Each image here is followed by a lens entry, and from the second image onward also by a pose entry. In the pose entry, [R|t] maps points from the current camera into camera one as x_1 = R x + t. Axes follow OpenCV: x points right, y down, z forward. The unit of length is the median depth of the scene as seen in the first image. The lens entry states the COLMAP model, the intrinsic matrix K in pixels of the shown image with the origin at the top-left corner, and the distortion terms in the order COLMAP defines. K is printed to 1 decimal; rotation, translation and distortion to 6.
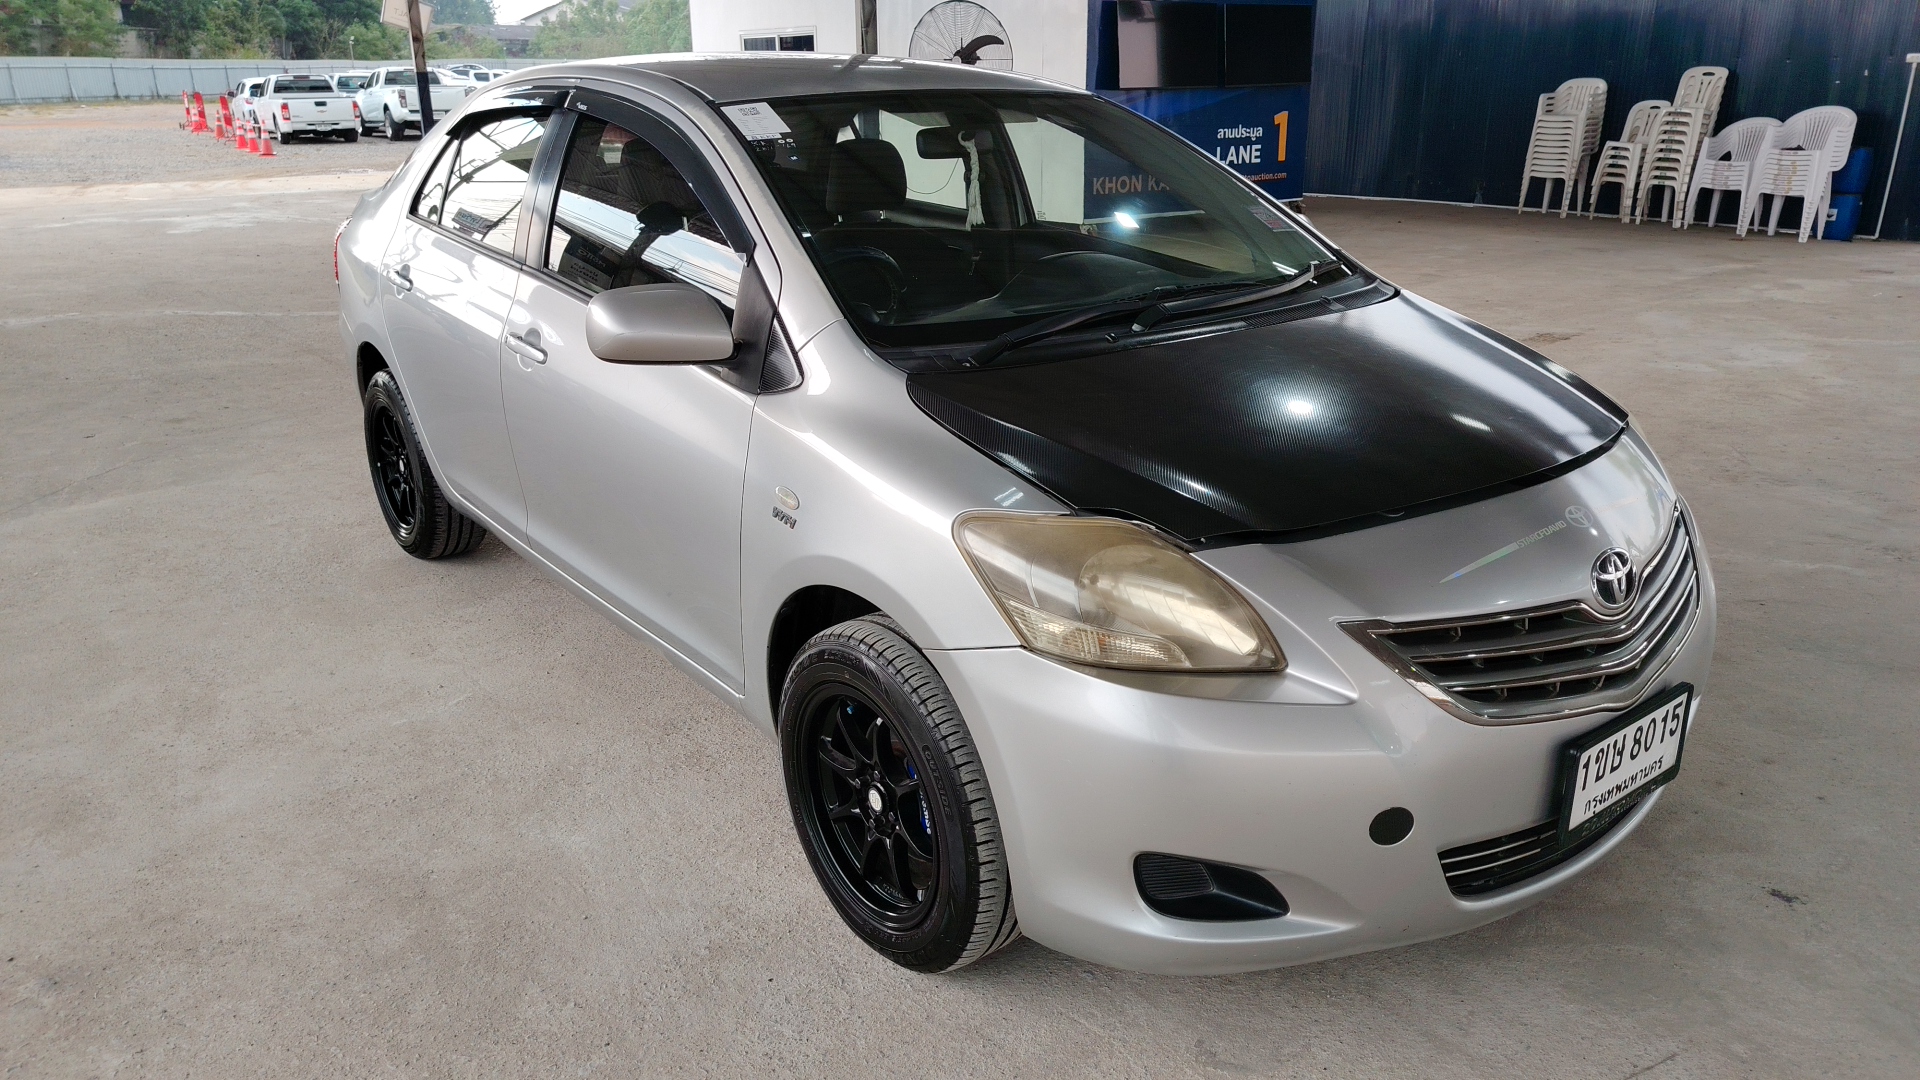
lens RADIAL K [[1335.0, 0, 972.8], [0, 1335.0, 550.1], [0, 0, 1]] dist [0.044447, -0.040736]
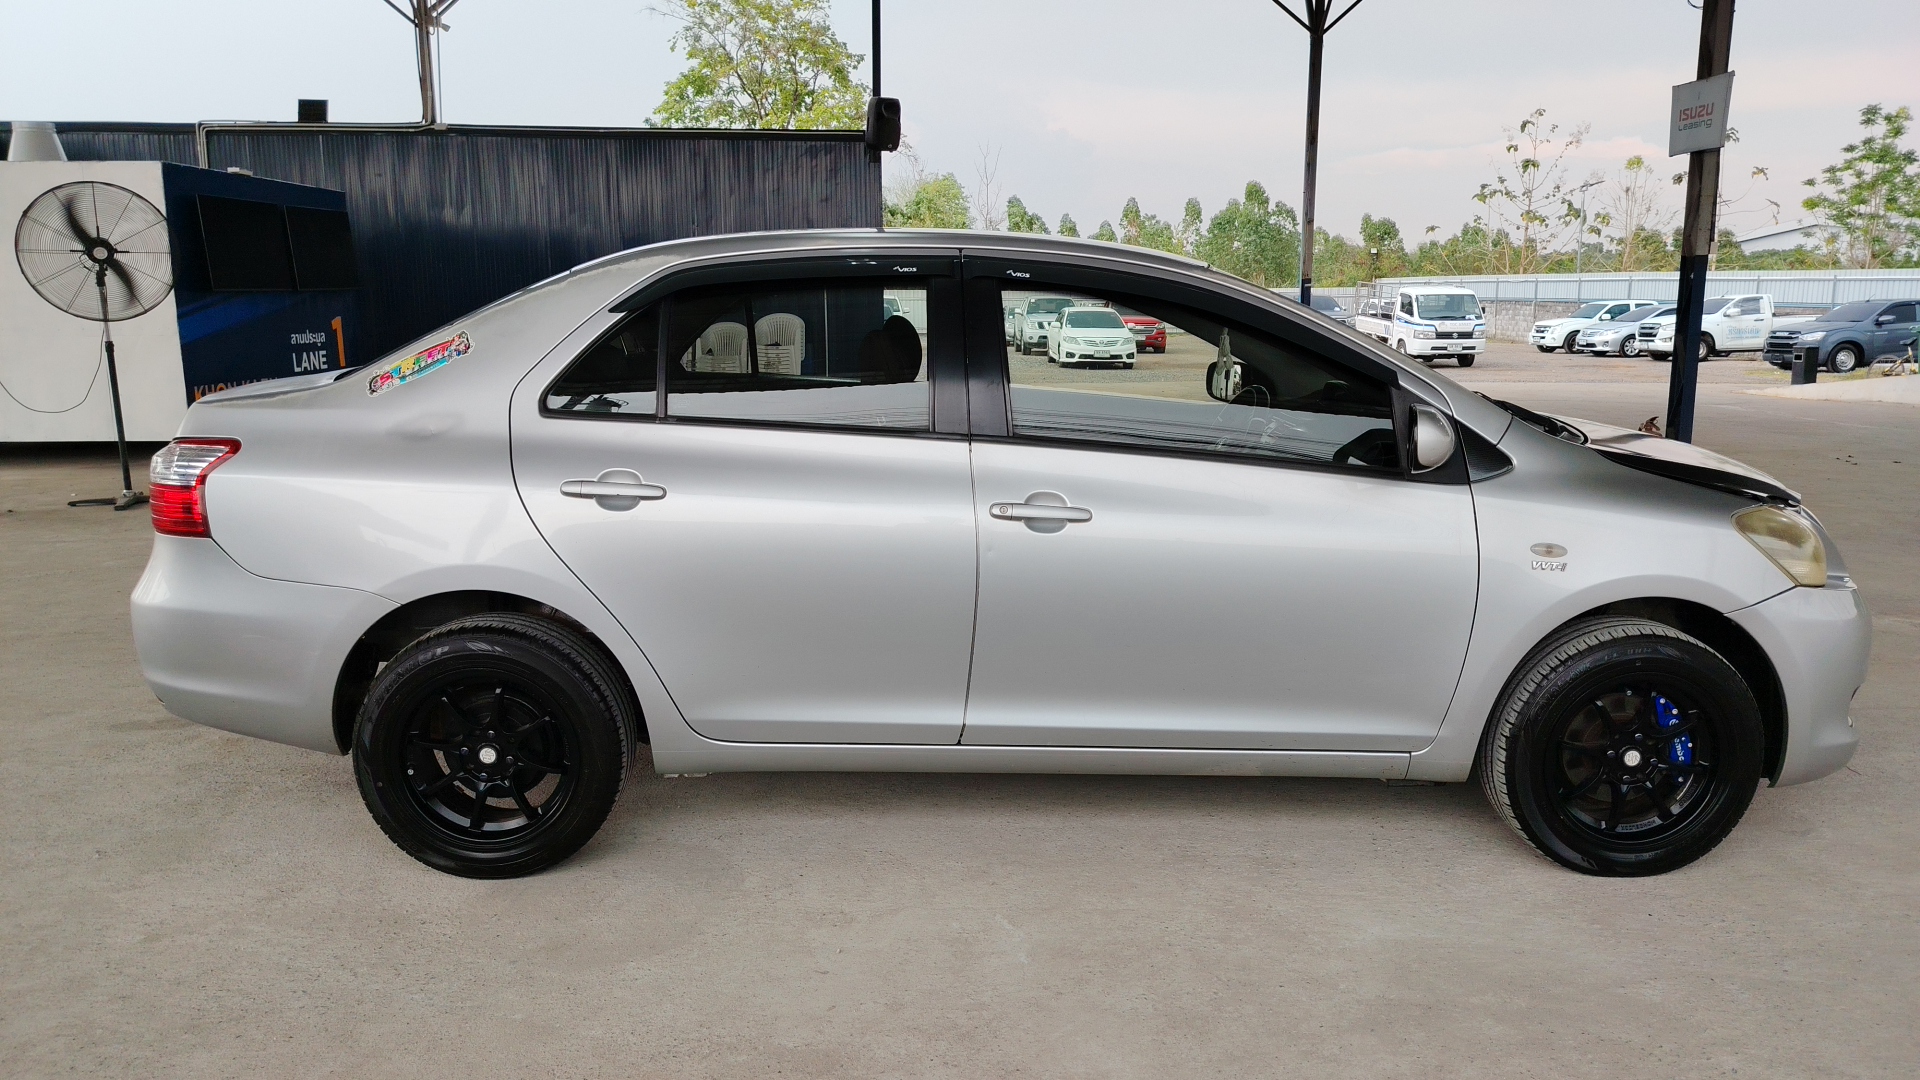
lens RADIAL K [[1335.0, 0, 974.9], [0, 1335.0, 535.1], [0, 0, 1]] dist [0.044447, -0.040736]
pose [[0.606123, -0.134944, 0.783840, -0.265197], [0.260725, 0.964759, -0.035522, -0.026893], [-0.751424, 0.225897, 0.619946, 0.106876]]
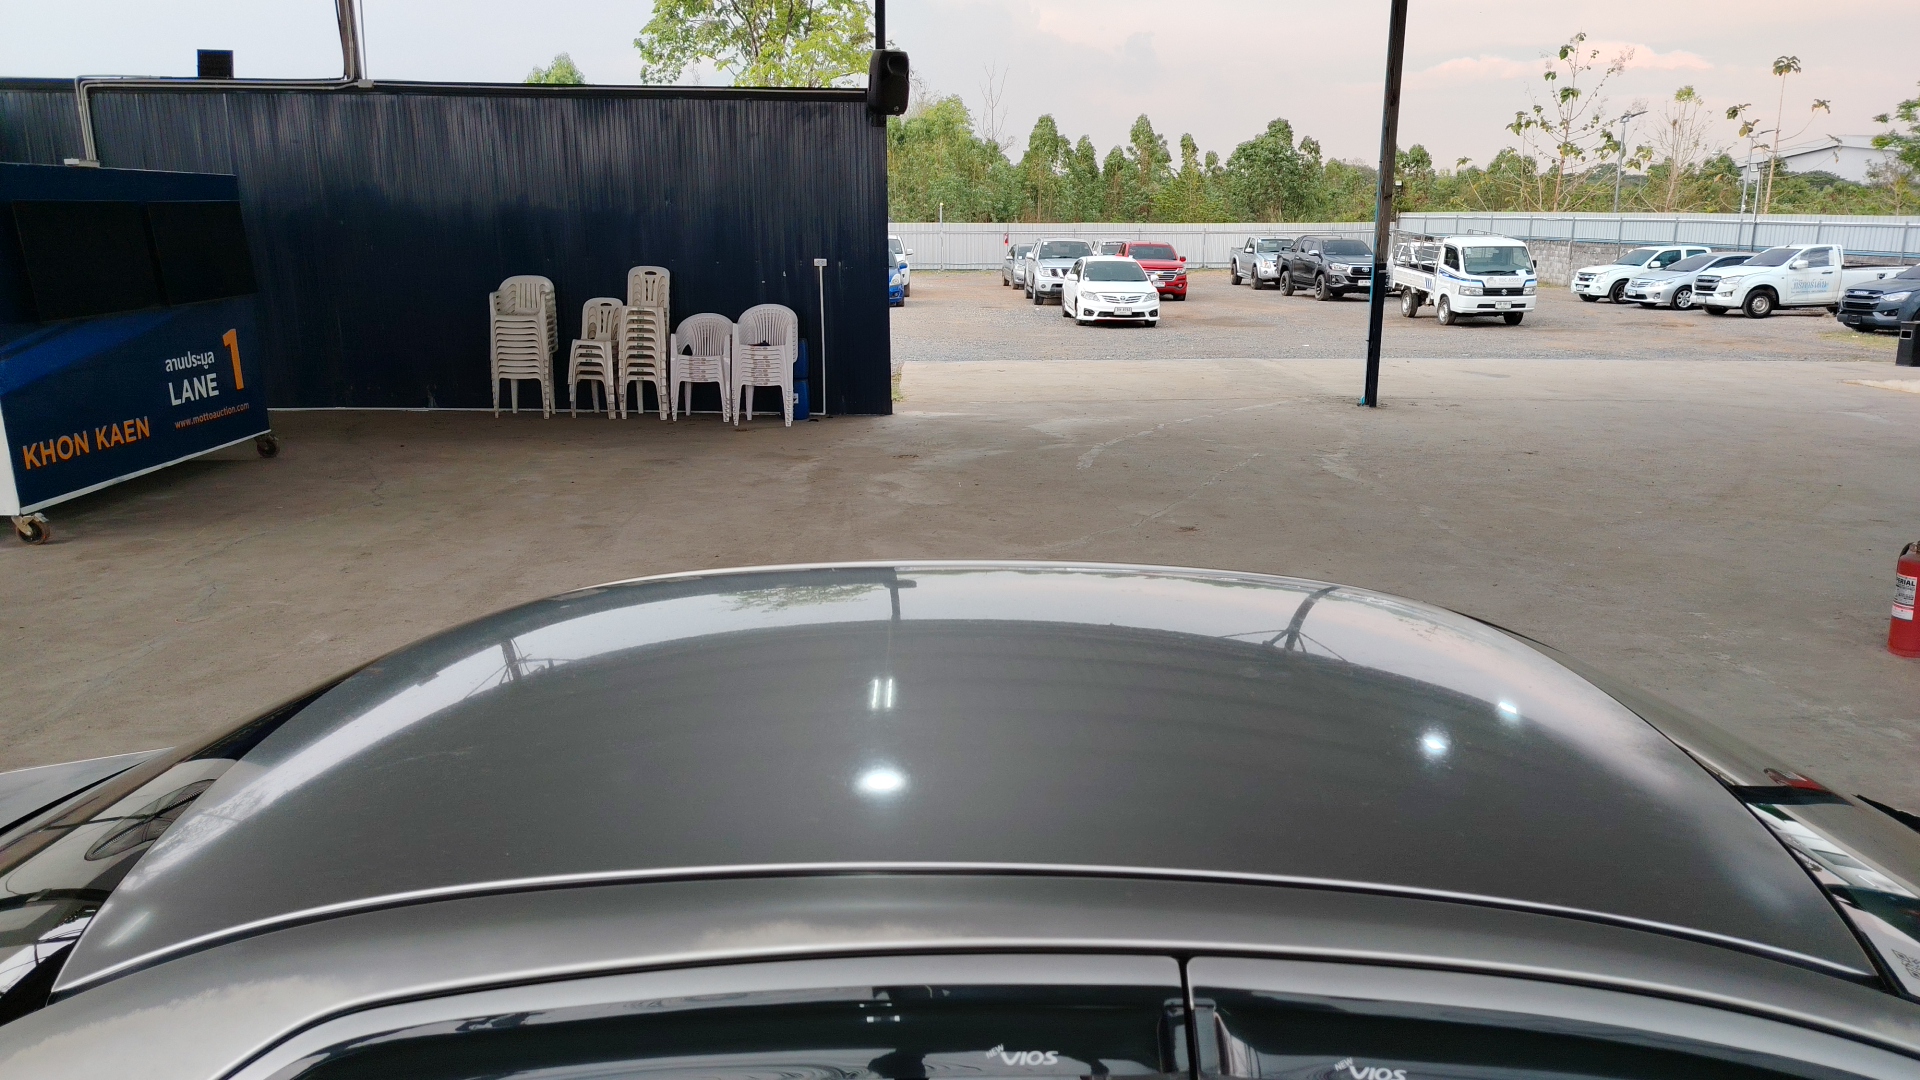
lens RADIAL K [[1335.0, 0, 980.6], [0, 1335.0, 543.6], [0, 0, 1]] dist [0.044447, -0.040736]
pose [[0.604152, -0.182981, 0.775576, -0.139776], [0.258213, 0.965719, 0.026700, -0.114445], [-0.753874, 0.184133, 0.630689, 0.196990]]
